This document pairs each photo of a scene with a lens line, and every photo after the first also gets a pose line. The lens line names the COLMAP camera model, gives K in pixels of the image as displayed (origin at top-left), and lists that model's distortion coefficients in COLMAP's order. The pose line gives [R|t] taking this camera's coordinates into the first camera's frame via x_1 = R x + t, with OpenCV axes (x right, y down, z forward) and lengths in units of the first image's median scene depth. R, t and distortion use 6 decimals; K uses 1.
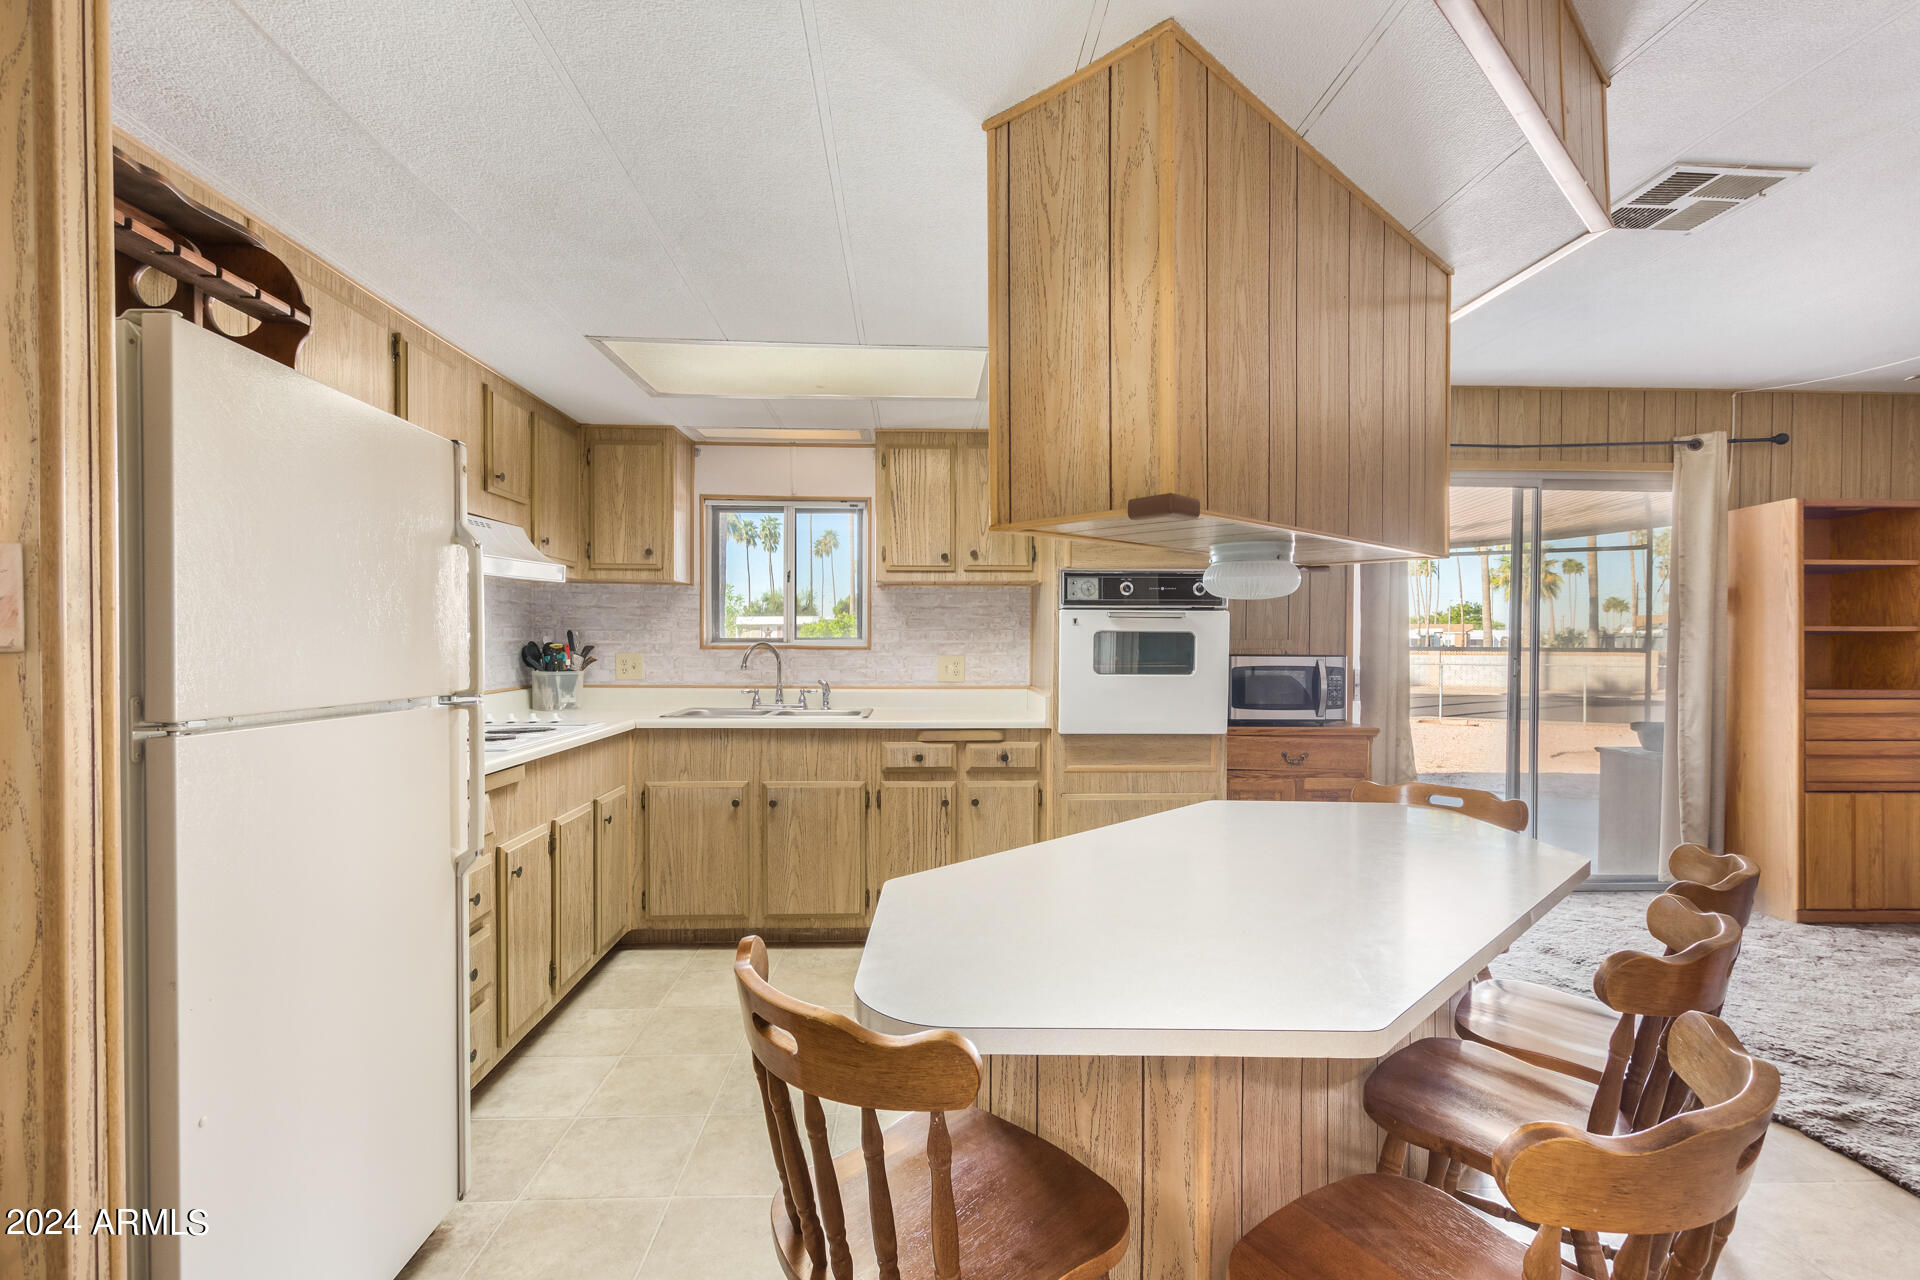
lens RADIAL K [[888.7, 0, 938.6], [0, 888.7, 659.2], [0, 0, 1]] dist [0.010471, -0.003621]
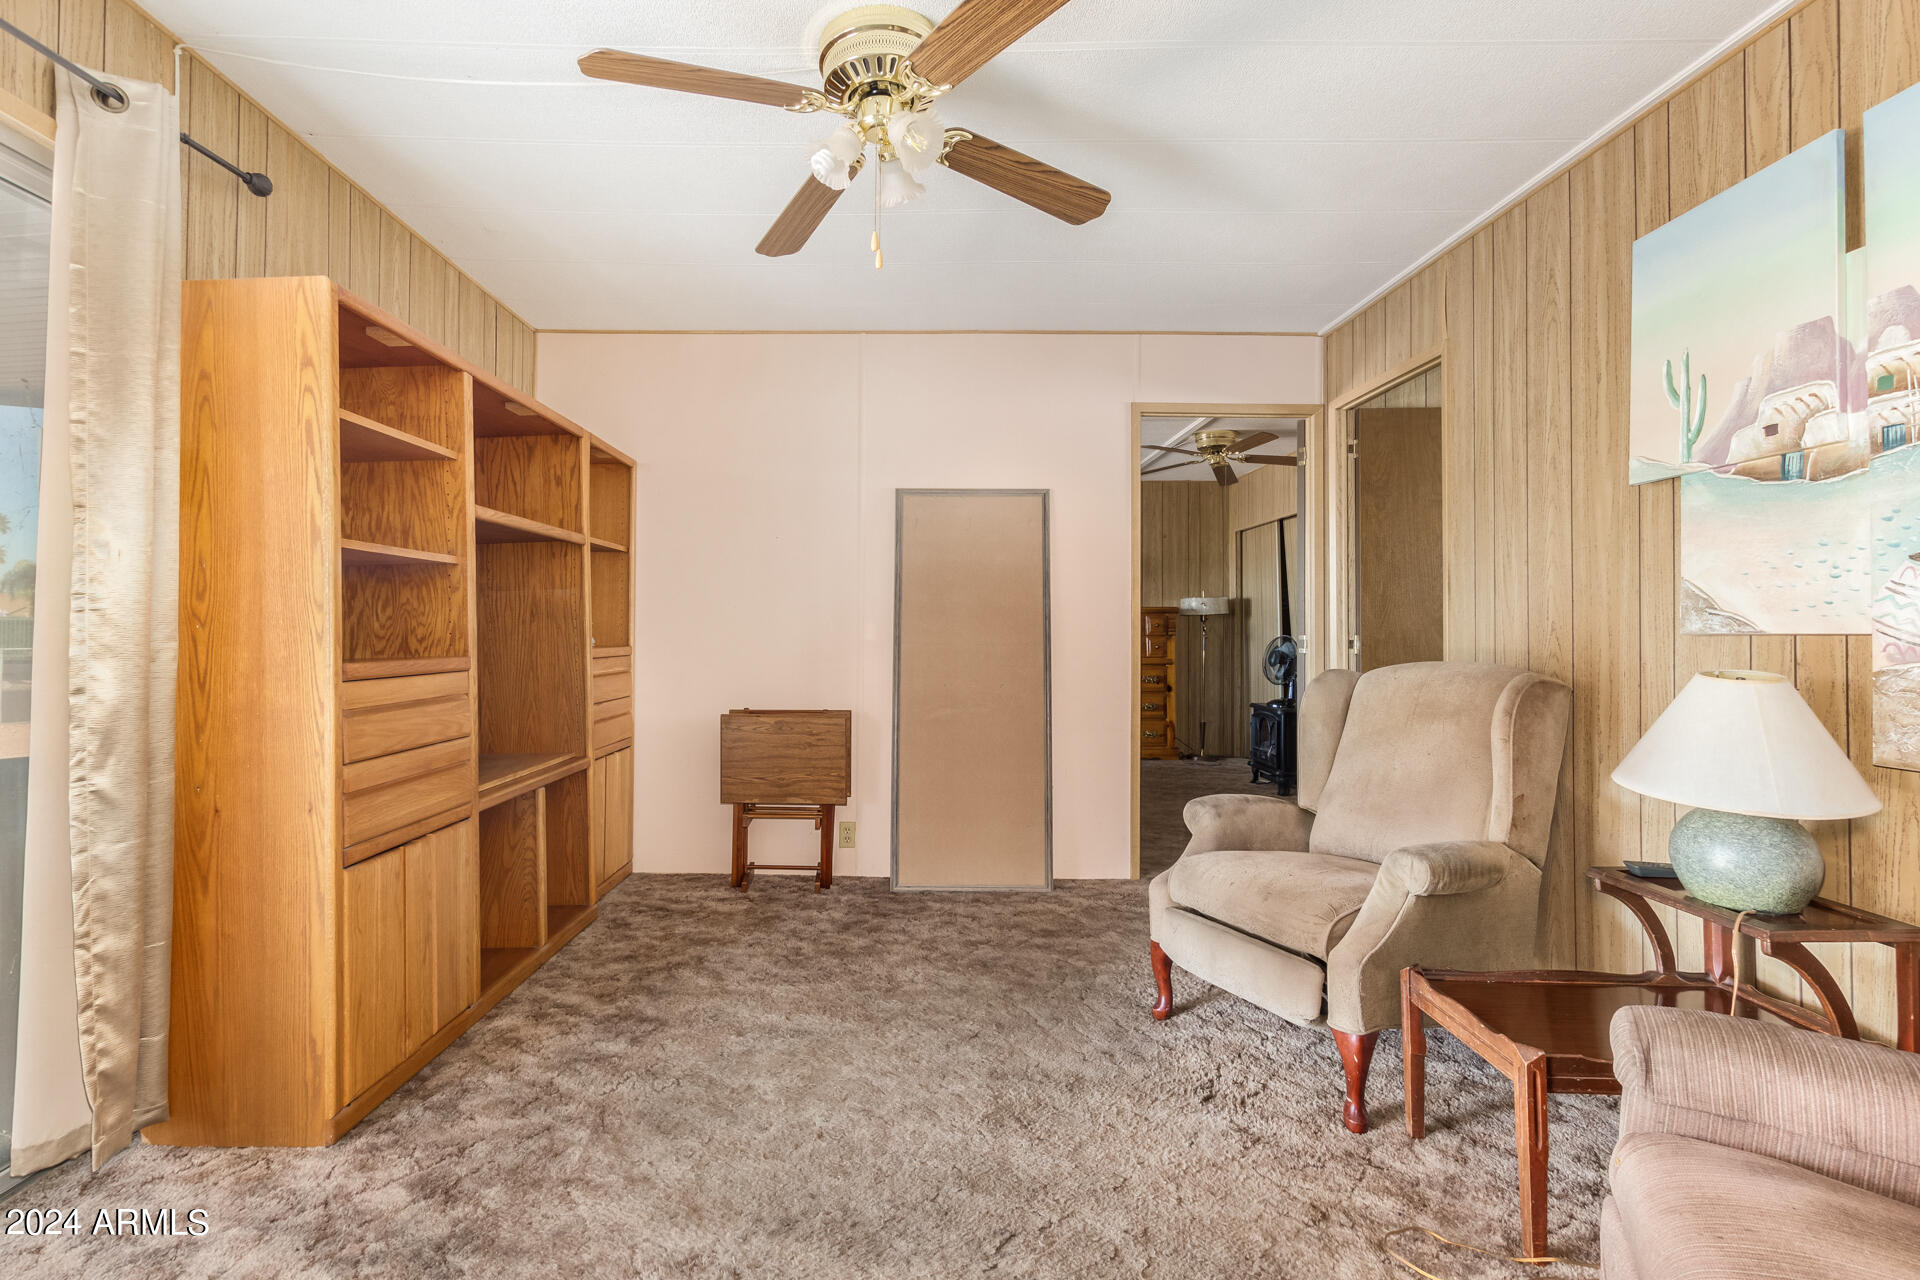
lens RADIAL K [[888.7, 0, 917.2], [0, 888.7, 612.2], [0, 0, 1]] dist [0.010471, -0.003621]
pose [[0.020727, 0.015190, 0.999670, 0.475735], [0.013652, 0.999787, -0.015475, 0.017143], [-0.999692, 0.013968, 0.020515, 0.668714]]
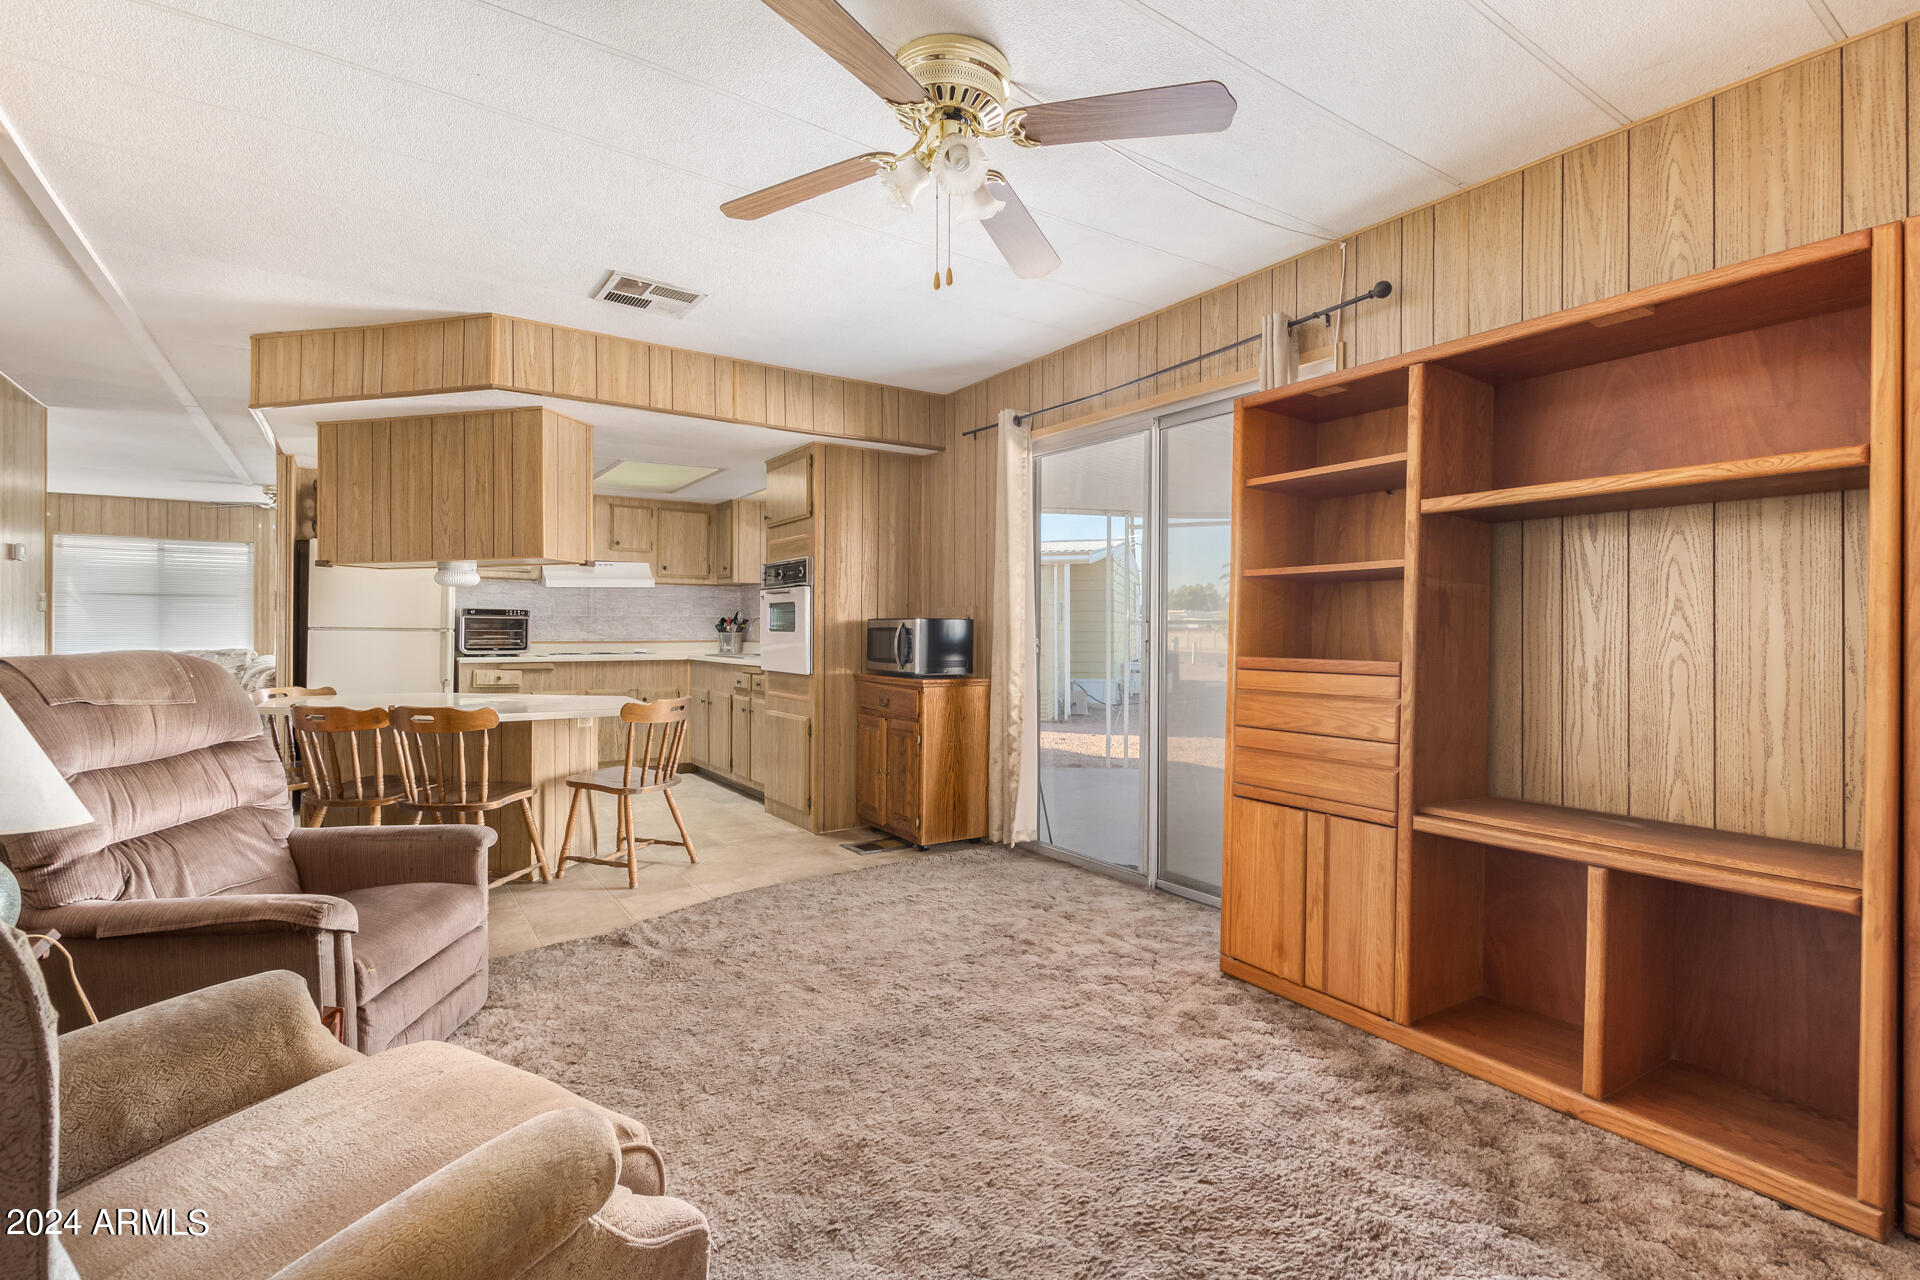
lens RADIAL K [[888.7, 0, 938.7], [0, 888.7, 634.0], [0, 0, 1]] dist [0.010471, -0.003621]
pose [[0.521006, 0.000587, -0.853553, 1.465377], [-0.023034, 0.999645, -0.013373, 0.031087], [0.853242, 0.026628, 0.520835, 0.411782]]
